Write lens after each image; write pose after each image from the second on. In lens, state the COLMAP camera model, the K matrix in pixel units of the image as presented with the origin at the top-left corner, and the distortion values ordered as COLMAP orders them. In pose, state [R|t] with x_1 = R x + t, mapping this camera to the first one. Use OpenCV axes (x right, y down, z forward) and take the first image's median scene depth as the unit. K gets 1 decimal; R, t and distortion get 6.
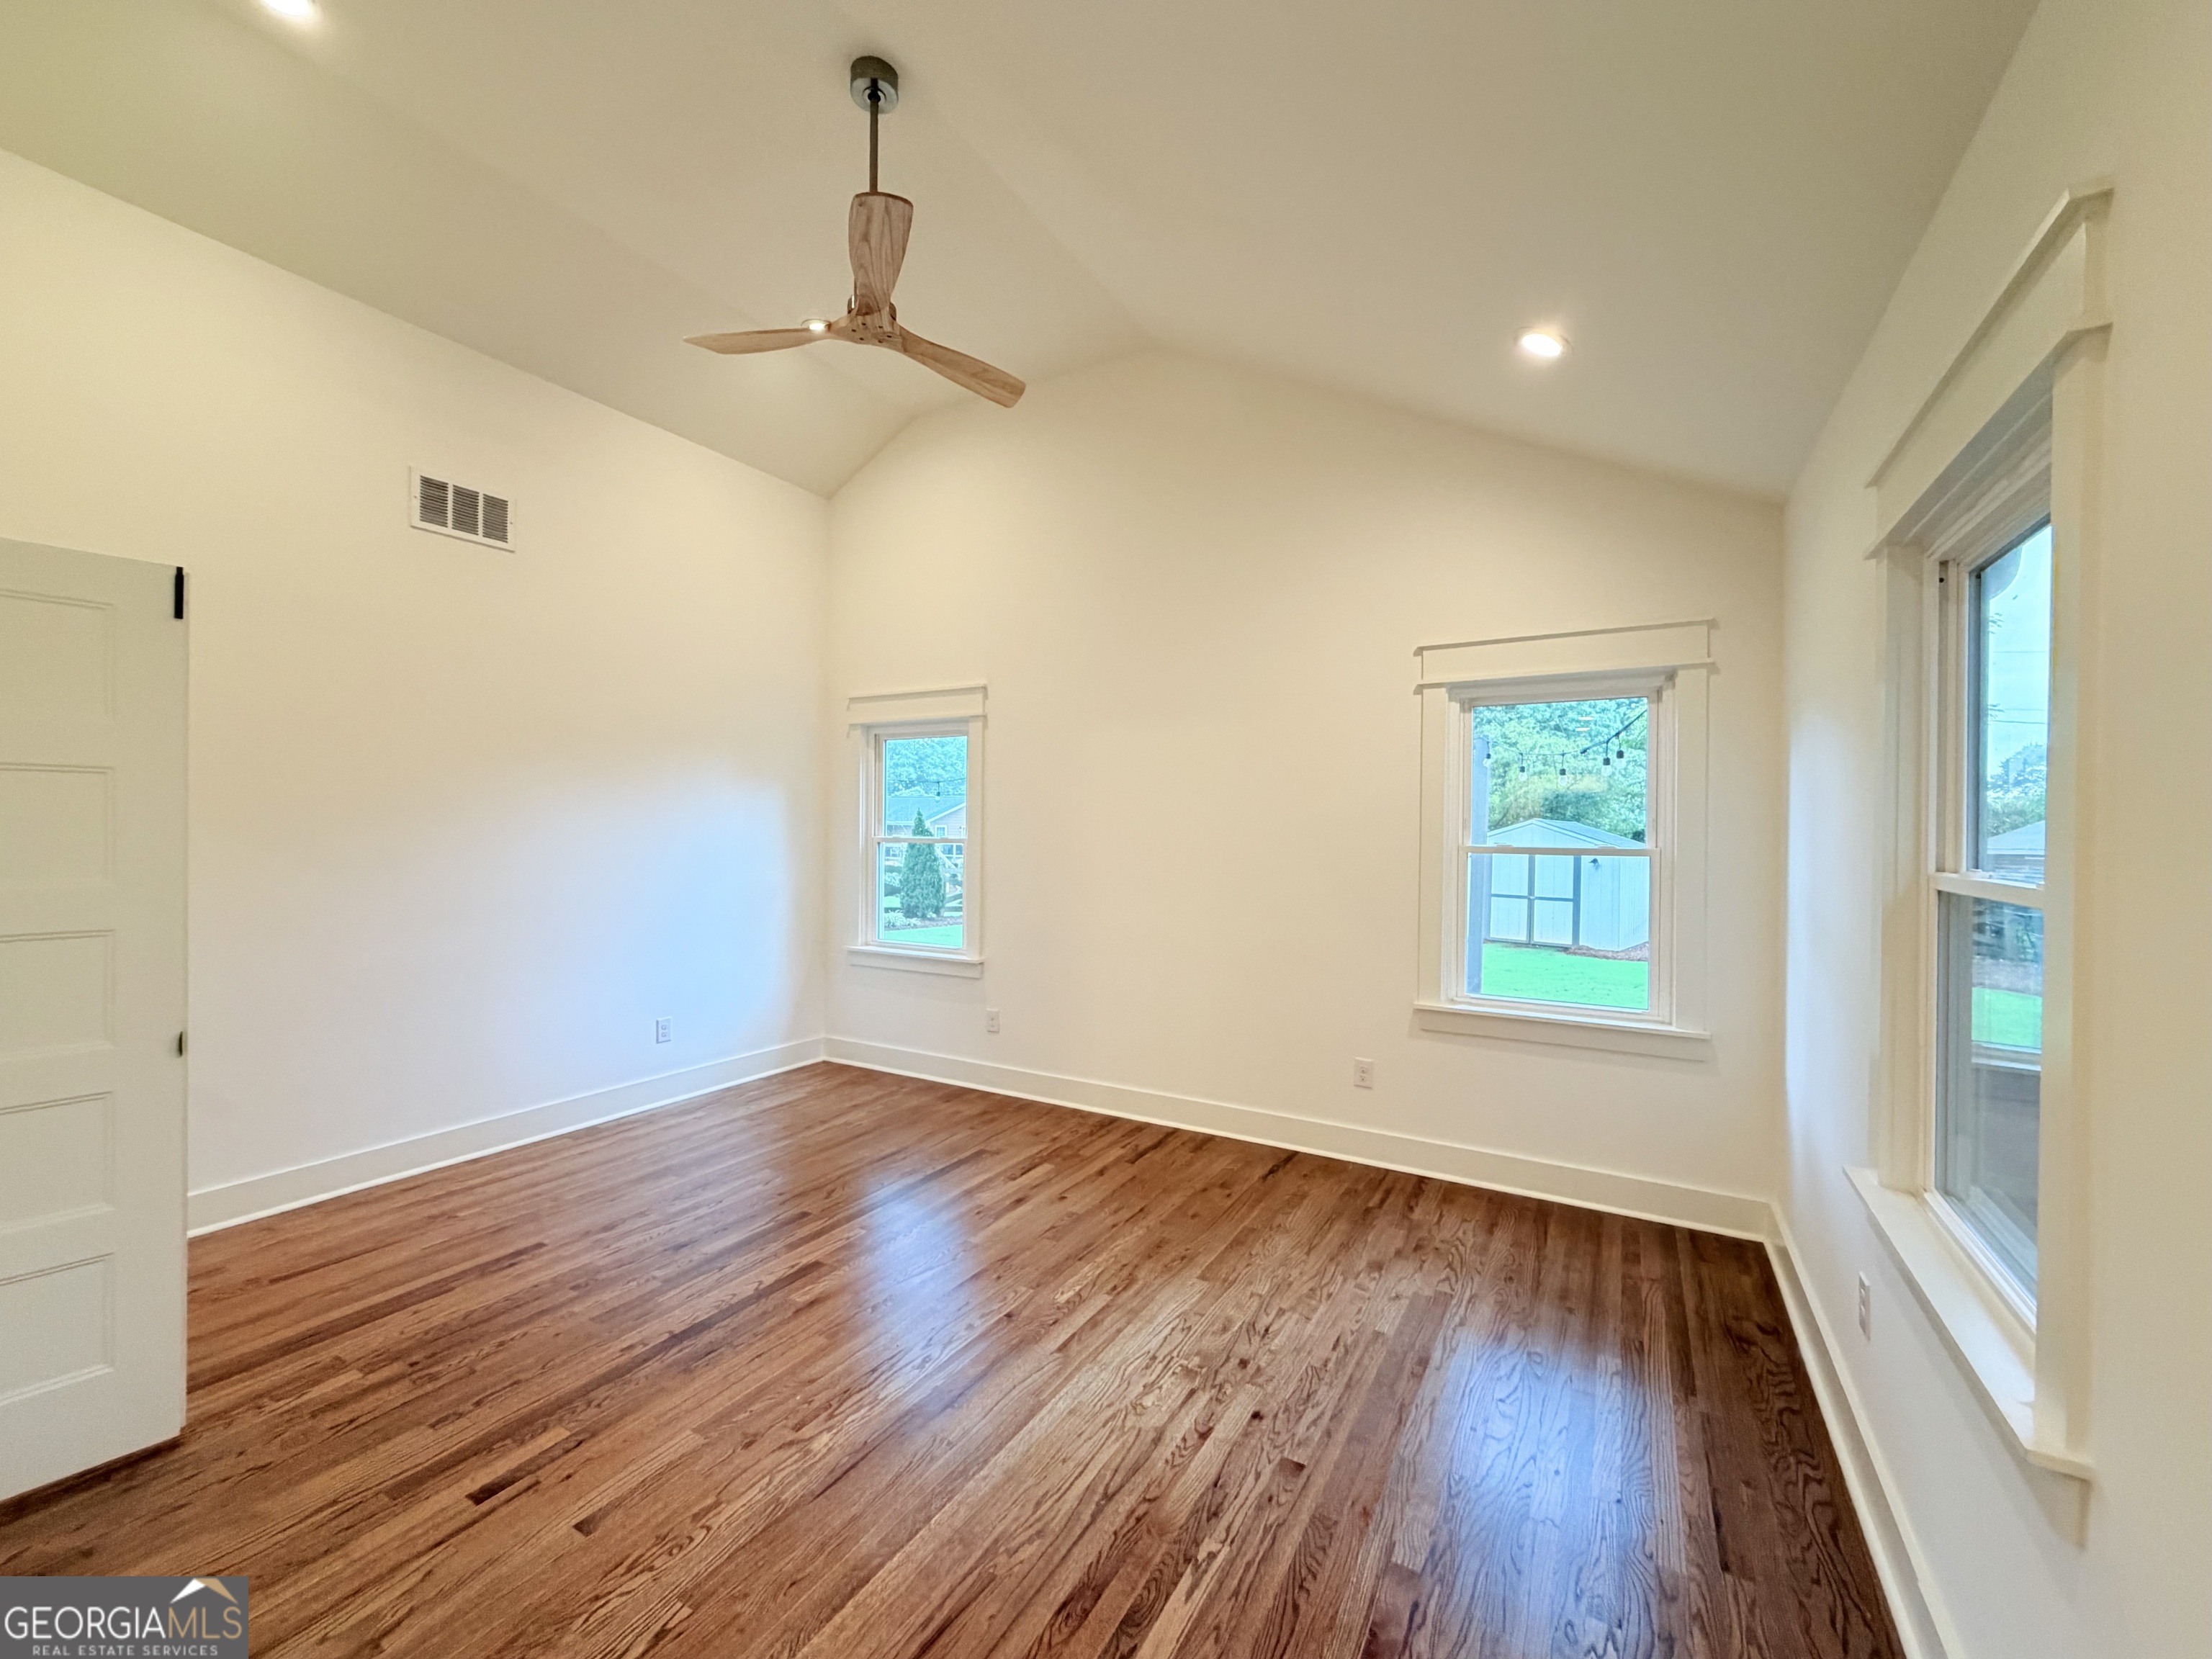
lens RADIAL K [[912.3, 0, 1106.0], [0, 912.3, 829.5], [0, 0, 1]] dist [0.000426, -0.000499]
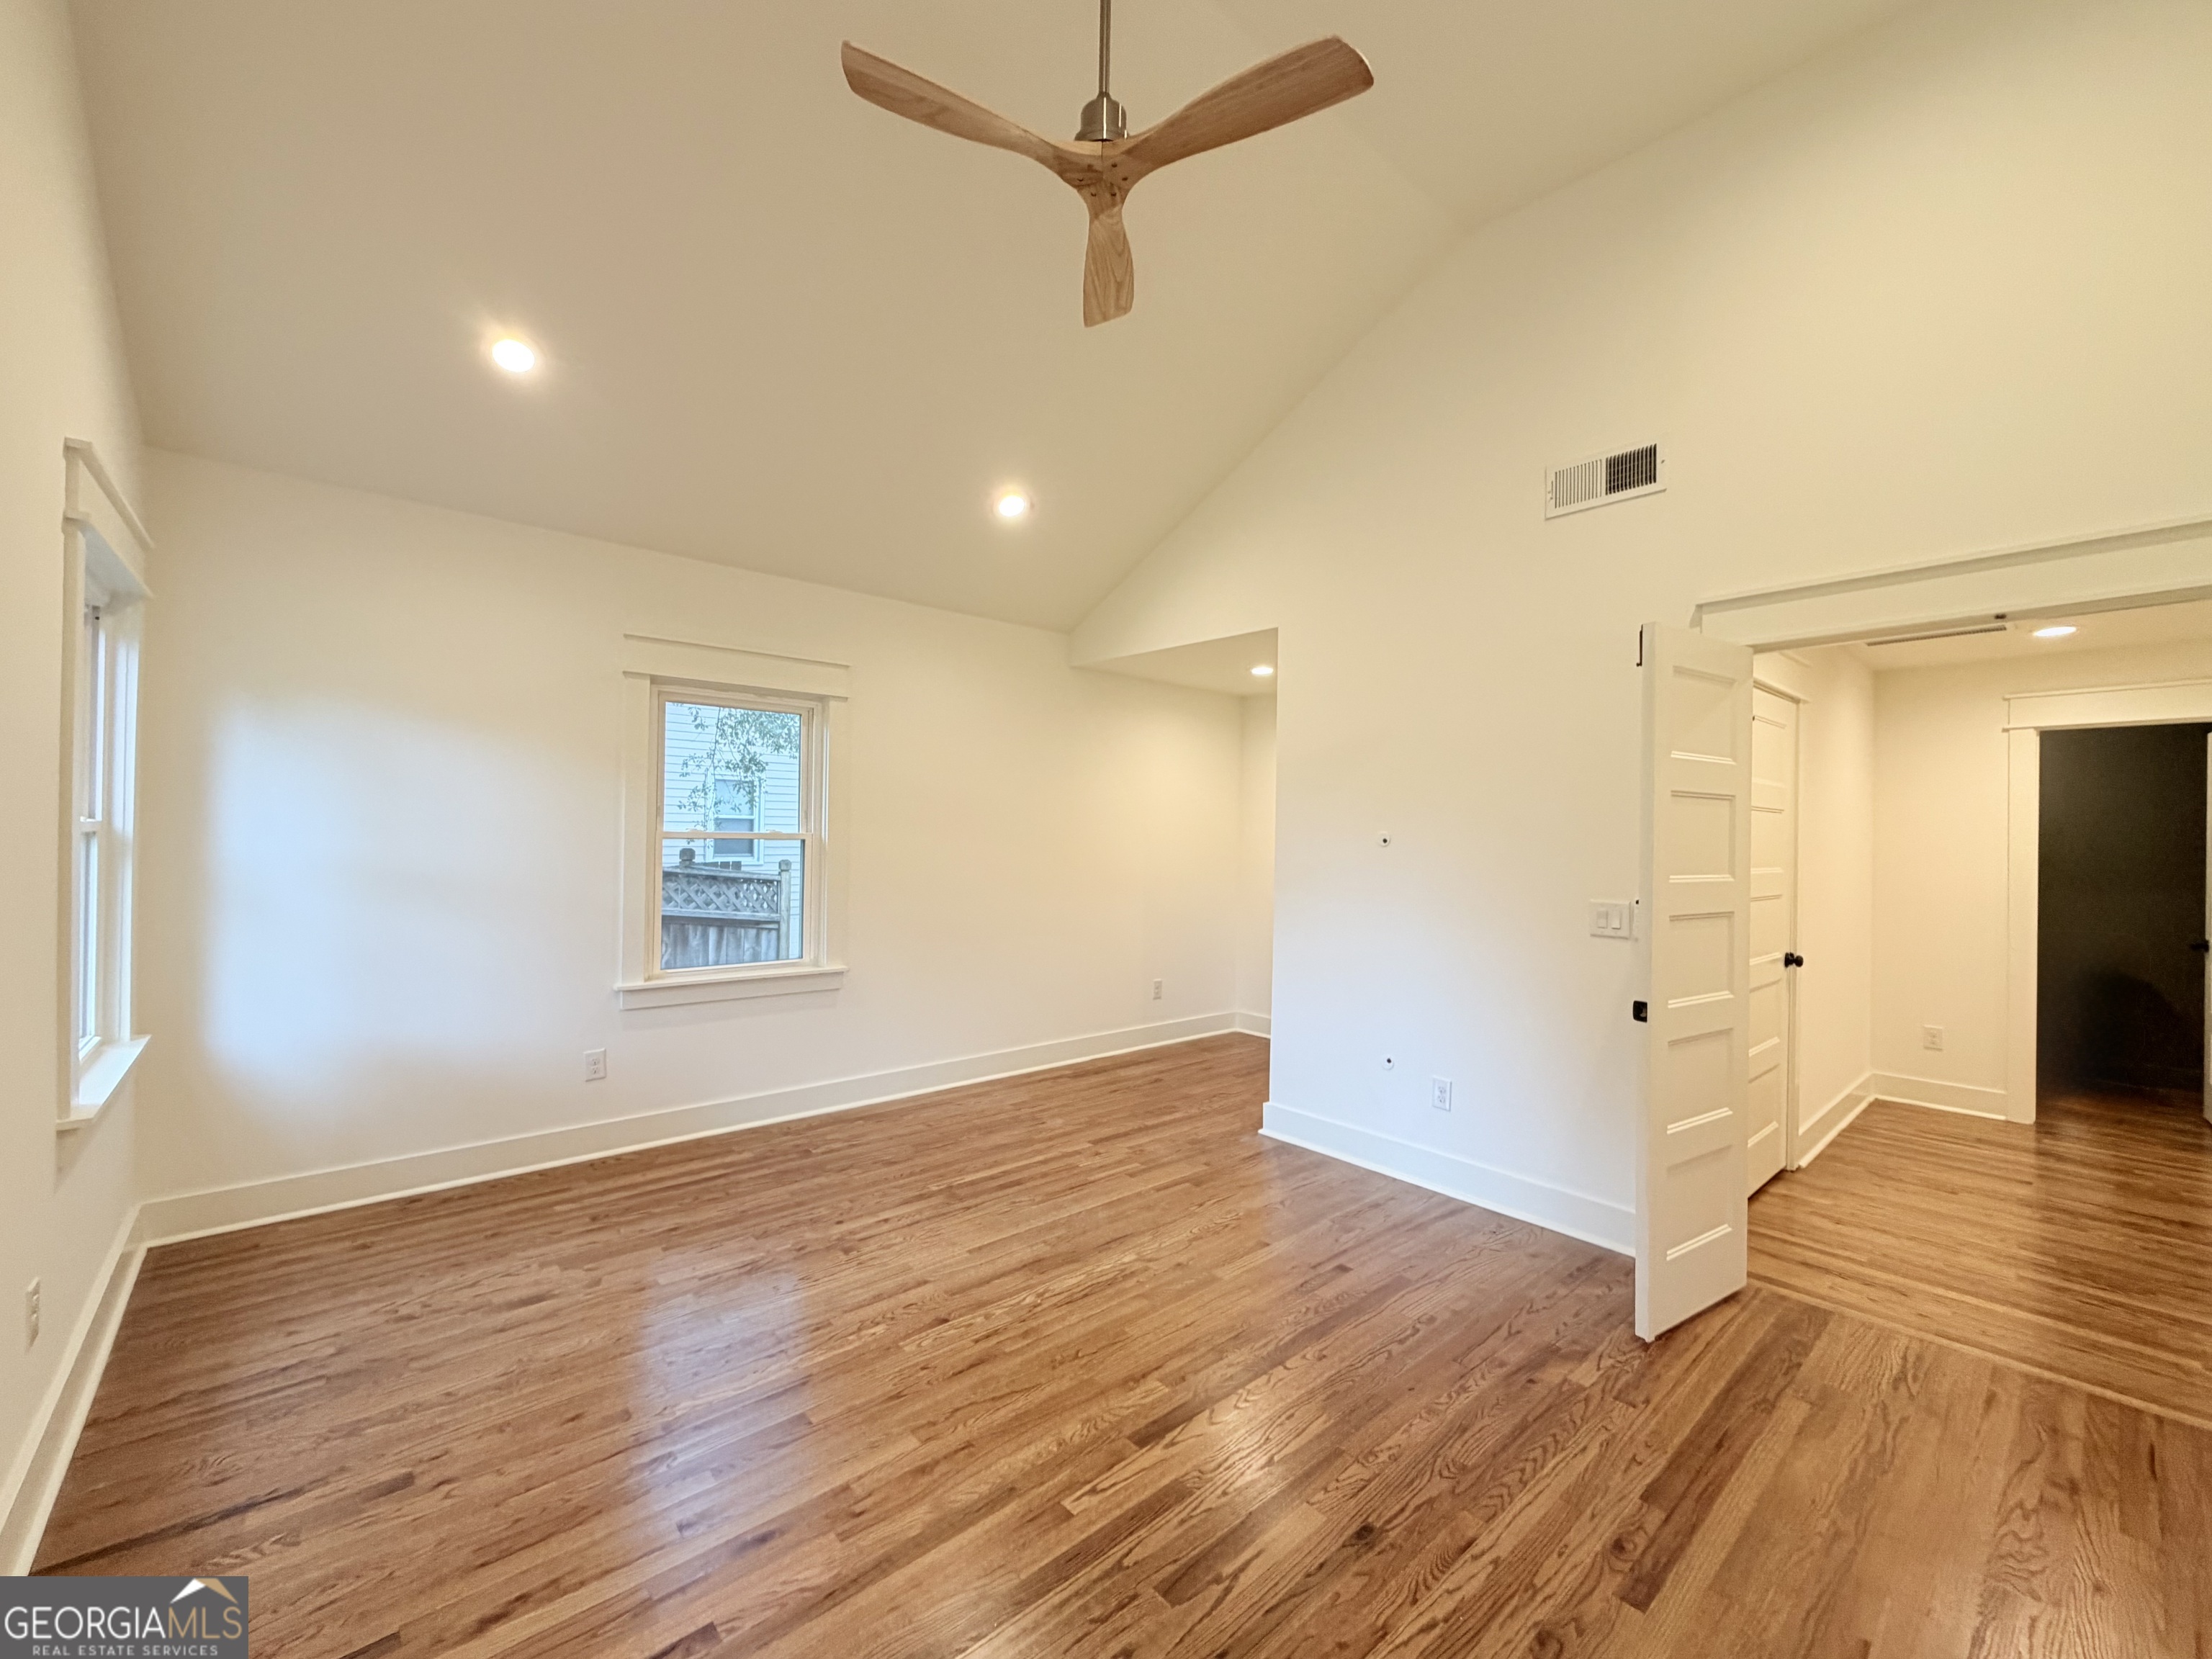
lens RADIAL K [[912.3, 0, 1106.0], [0, 912.3, 829.5], [0, 0, 1]] dist [0.000426, -0.000499]
pose [[-0.949673, -0.025148, 0.312231, -0.562956], [-0.024452, 0.999682, 0.006143, 0.004099], [-0.312287, -0.001801, -0.949986, 1.888417]]
